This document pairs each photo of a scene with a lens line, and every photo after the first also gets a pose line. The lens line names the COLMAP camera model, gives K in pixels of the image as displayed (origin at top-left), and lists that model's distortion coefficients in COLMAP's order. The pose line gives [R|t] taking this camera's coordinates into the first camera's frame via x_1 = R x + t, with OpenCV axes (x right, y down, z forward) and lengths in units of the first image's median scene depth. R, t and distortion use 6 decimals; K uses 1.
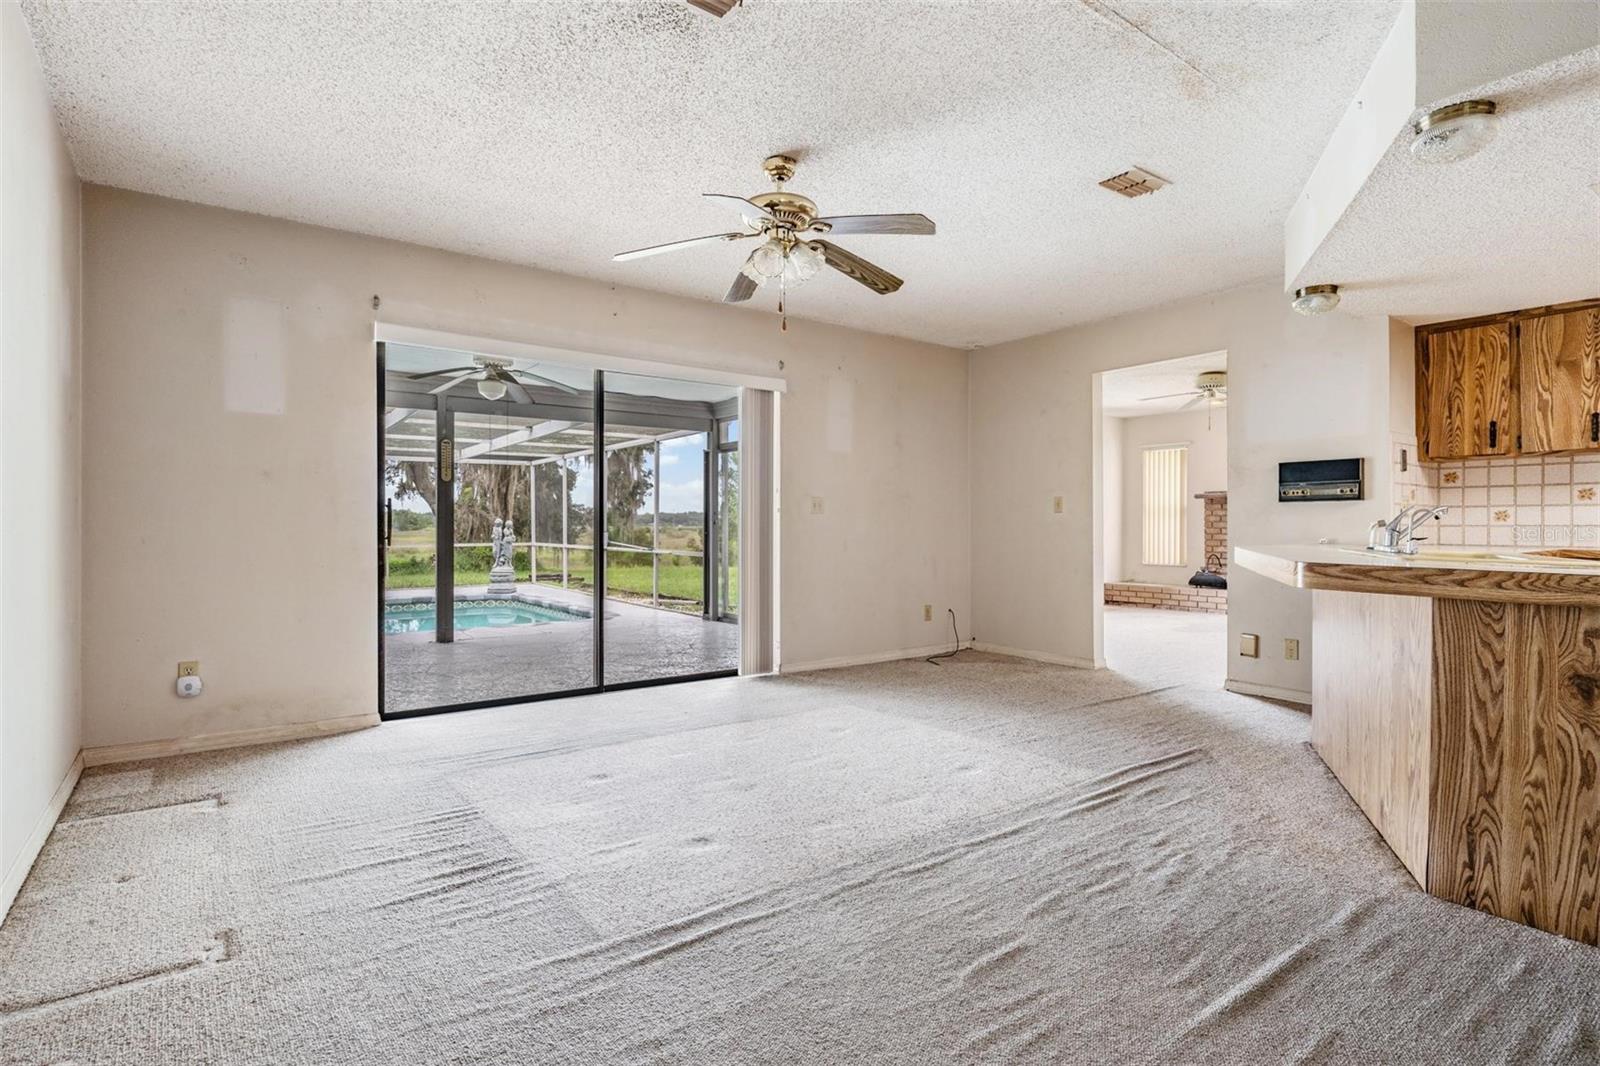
lens RADIAL K [[798.8, 0, 791.4], [0, 798.8, 528.2], [0, 0, 1]] dist [0.002936, 0.000028]
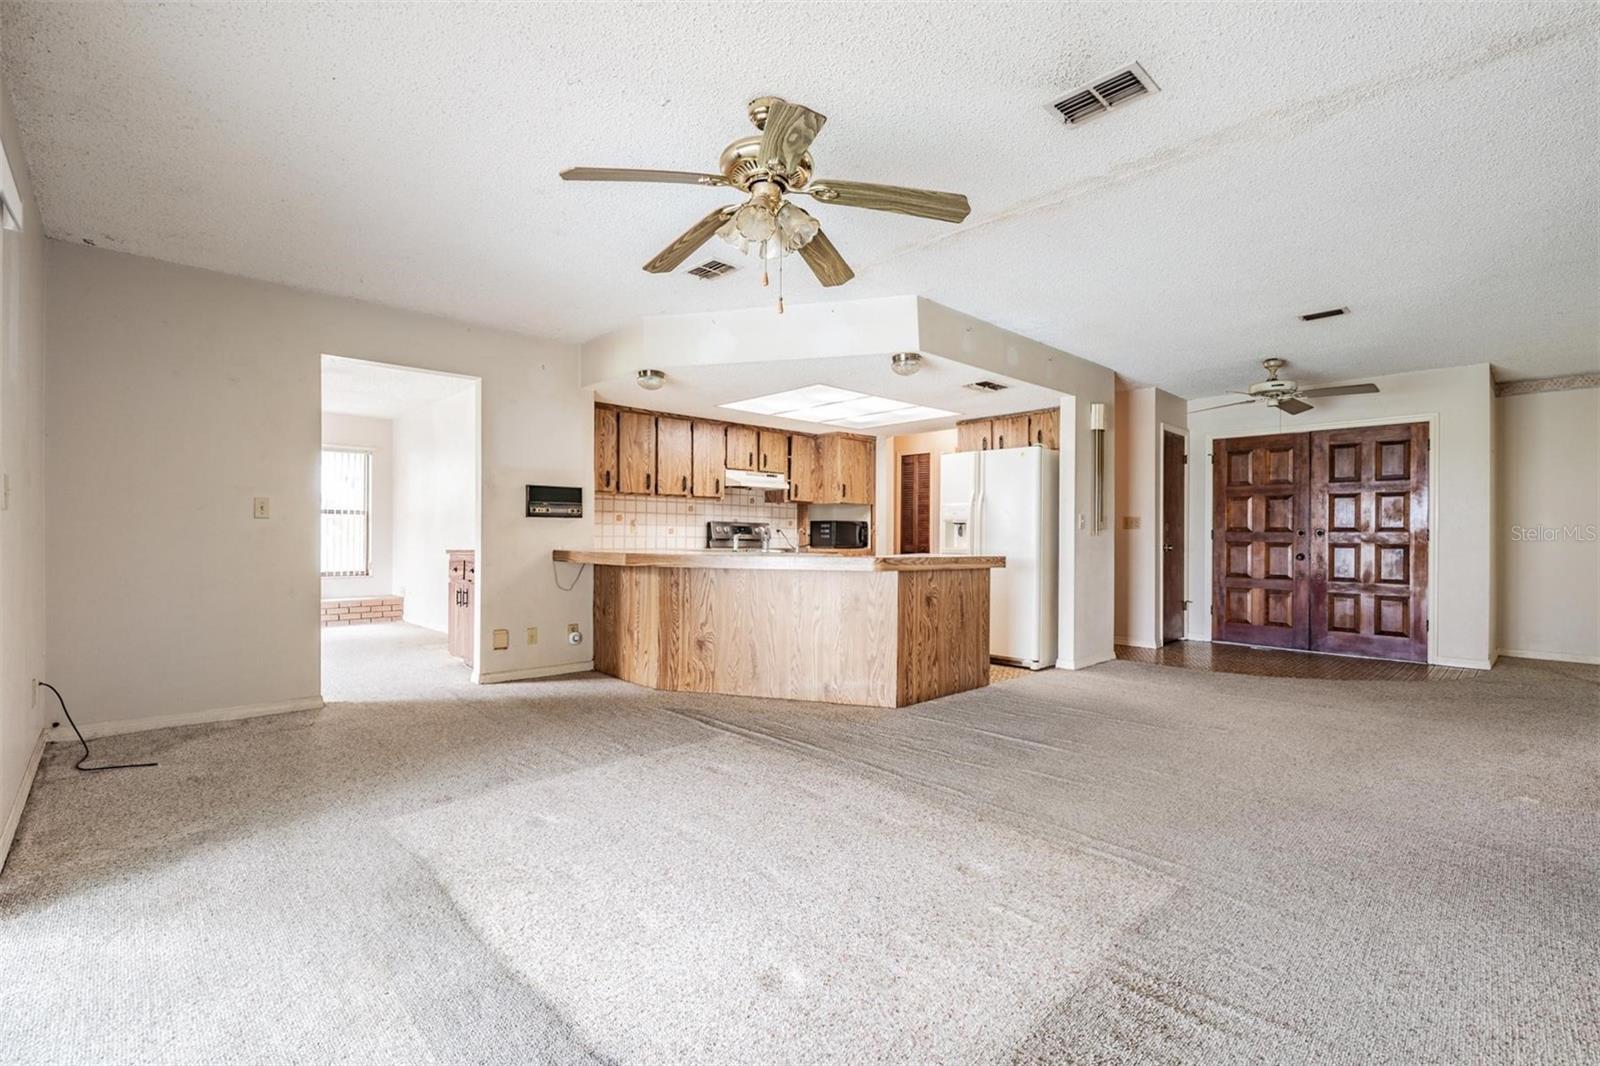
lens RADIAL K [[713.8, 0, 798.2], [0, 713.8, 535.0], [0, 0, 1]] dist [0.002376, 0.000895]
pose [[-0.130449, -0.000311, 0.991455, -0.561357], [-0.000528, 1.000000, 0.000244, -0.006194], [-0.991455, -0.000491, -0.130449, 0.785185]]
